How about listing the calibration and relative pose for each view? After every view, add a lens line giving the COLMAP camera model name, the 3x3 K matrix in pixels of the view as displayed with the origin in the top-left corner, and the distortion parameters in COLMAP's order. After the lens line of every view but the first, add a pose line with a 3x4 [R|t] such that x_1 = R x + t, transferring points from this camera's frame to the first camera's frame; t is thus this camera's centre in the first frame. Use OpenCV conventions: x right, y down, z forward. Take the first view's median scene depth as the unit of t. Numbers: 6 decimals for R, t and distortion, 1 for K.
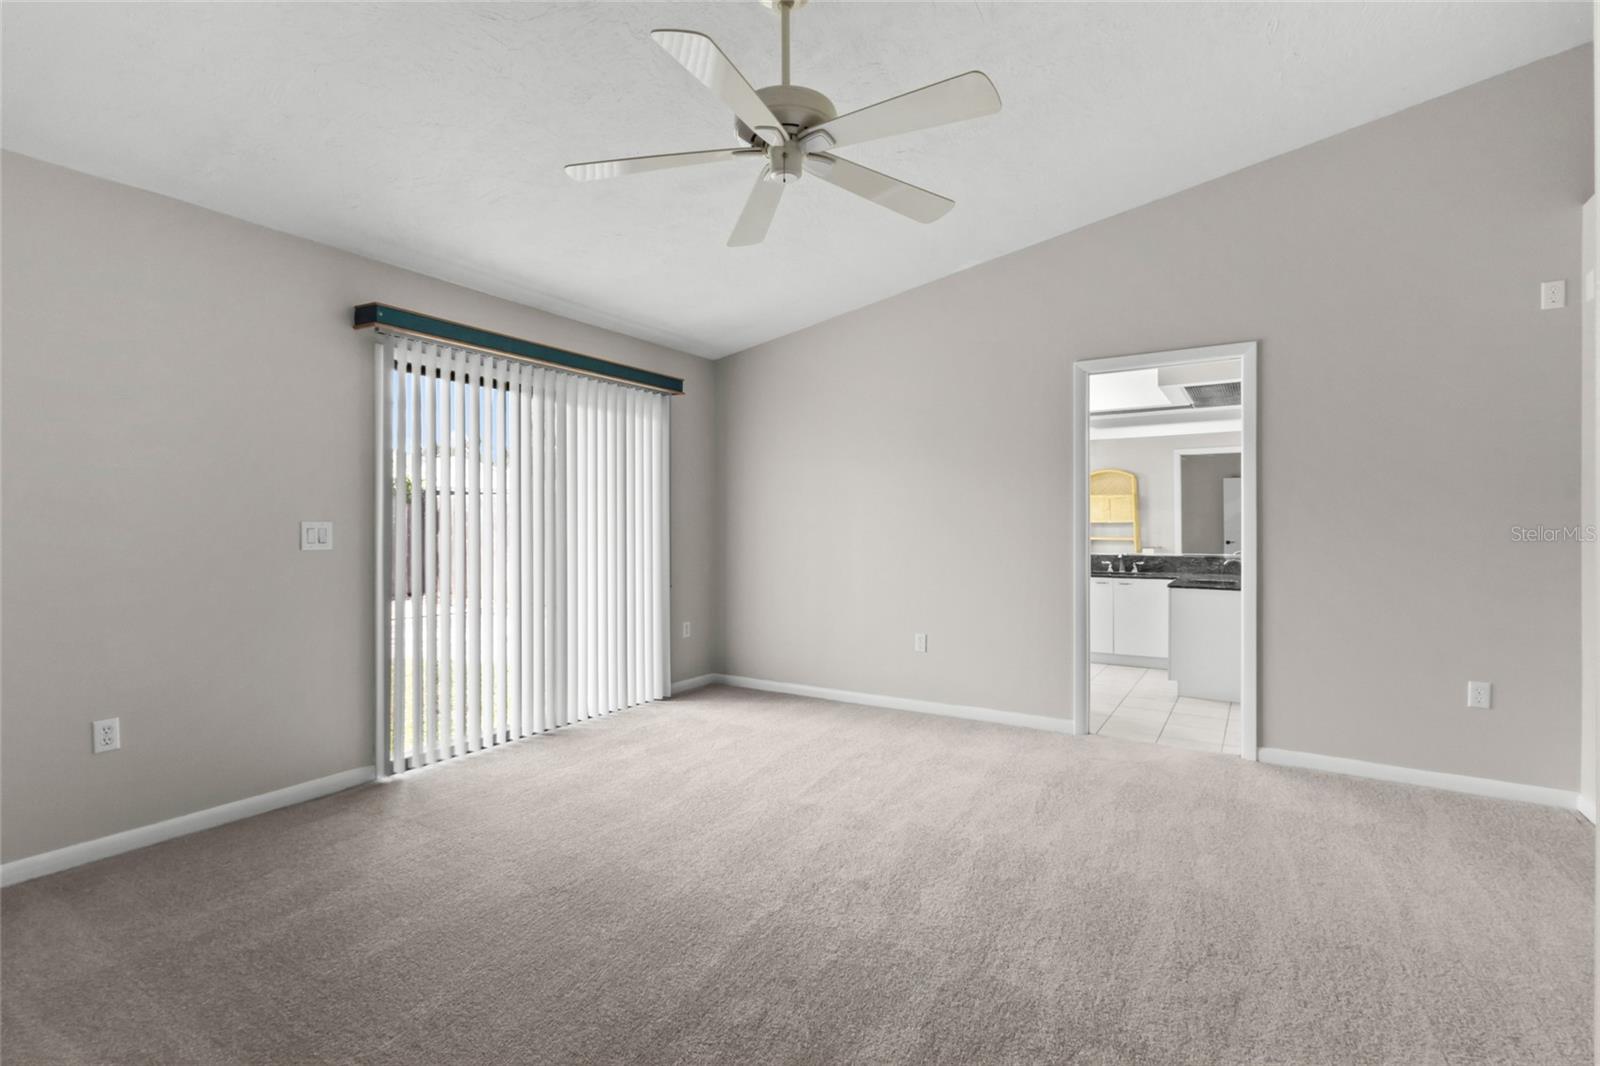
lens RADIAL K [[741.1, 0, 805.2], [0, 741.1, 530.0], [0, 0, 1]] dist [0.008520, -0.003271]
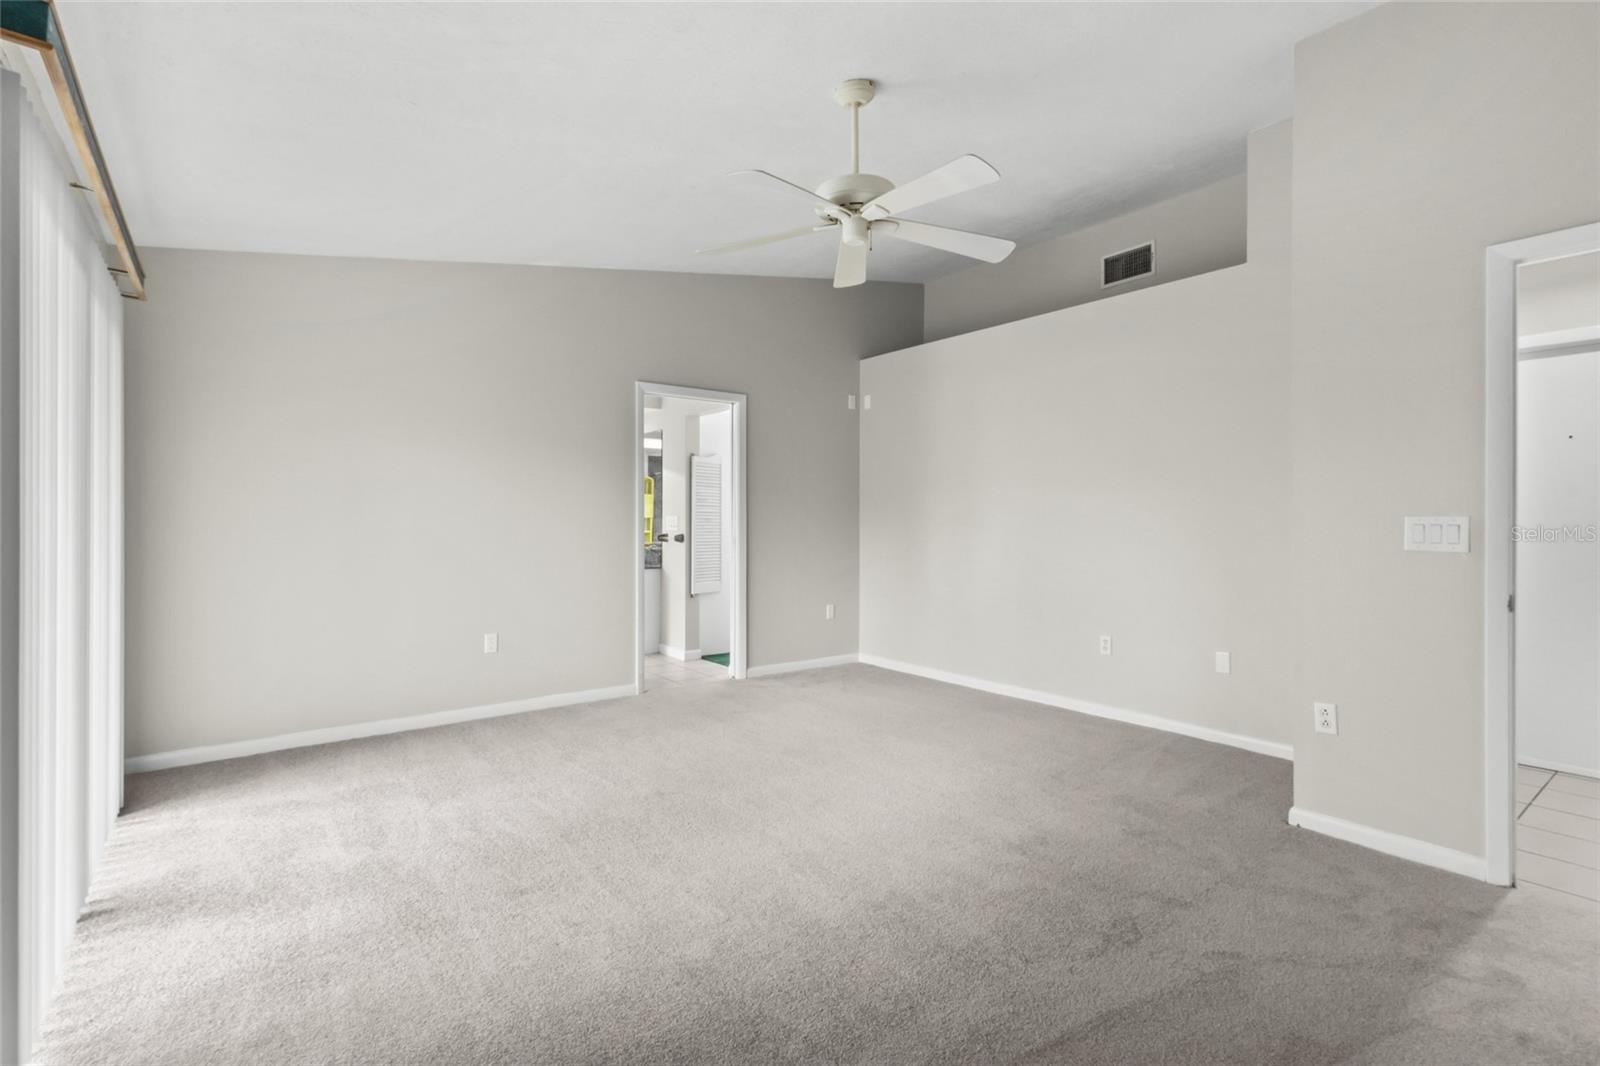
lens RADIAL K [[741.1, 0, 809.2], [0, 741.1, 521.6], [0, 0, 1]] dist [0.008520, -0.003271]
pose [[0.347106, -0.006158, 0.937806, -0.741037], [-0.004813, 0.999954, 0.008348, -0.015464], [-0.937814, -0.007411, 0.347060, 0.367137]]
